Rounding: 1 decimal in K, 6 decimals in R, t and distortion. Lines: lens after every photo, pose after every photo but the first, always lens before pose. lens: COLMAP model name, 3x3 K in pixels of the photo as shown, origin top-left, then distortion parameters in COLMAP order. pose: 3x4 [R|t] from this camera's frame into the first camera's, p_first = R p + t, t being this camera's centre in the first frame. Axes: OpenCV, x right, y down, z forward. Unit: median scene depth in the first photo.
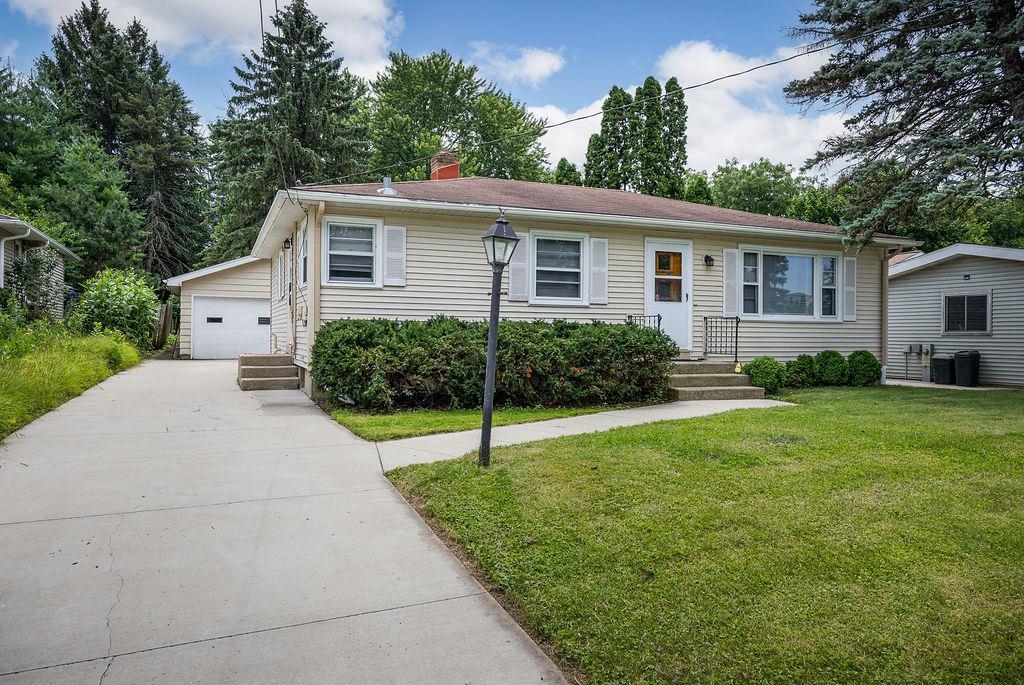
lens RADIAL K [[687.1, 0, 512.0], [0, 687.1, 342.5], [0, 0, 1]] dist [0.000704, 0.001509]
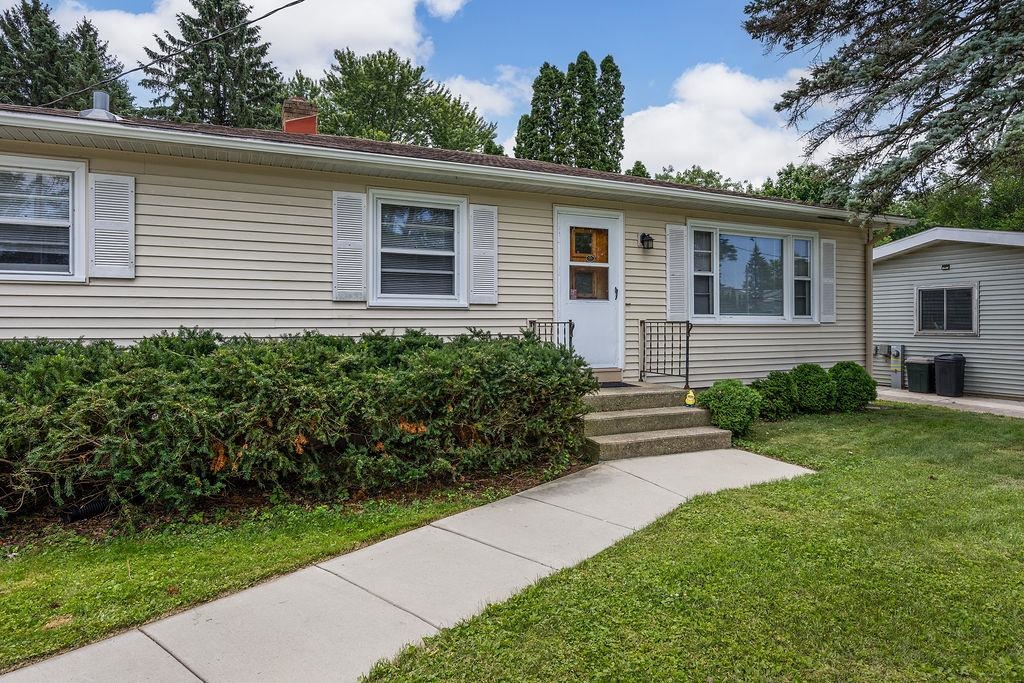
lens RADIAL K [[586.6, 0, 512.0], [0, 586.6, 341.5], [0, 0, 1]] dist [-0.006971, -0.000921]
pose [[0.998718, -0.010285, 0.049566, 0.112300], [0.009327, 0.999766, 0.019515, -0.027733], [-0.049755, -0.019028, 0.998580, 0.386597]]
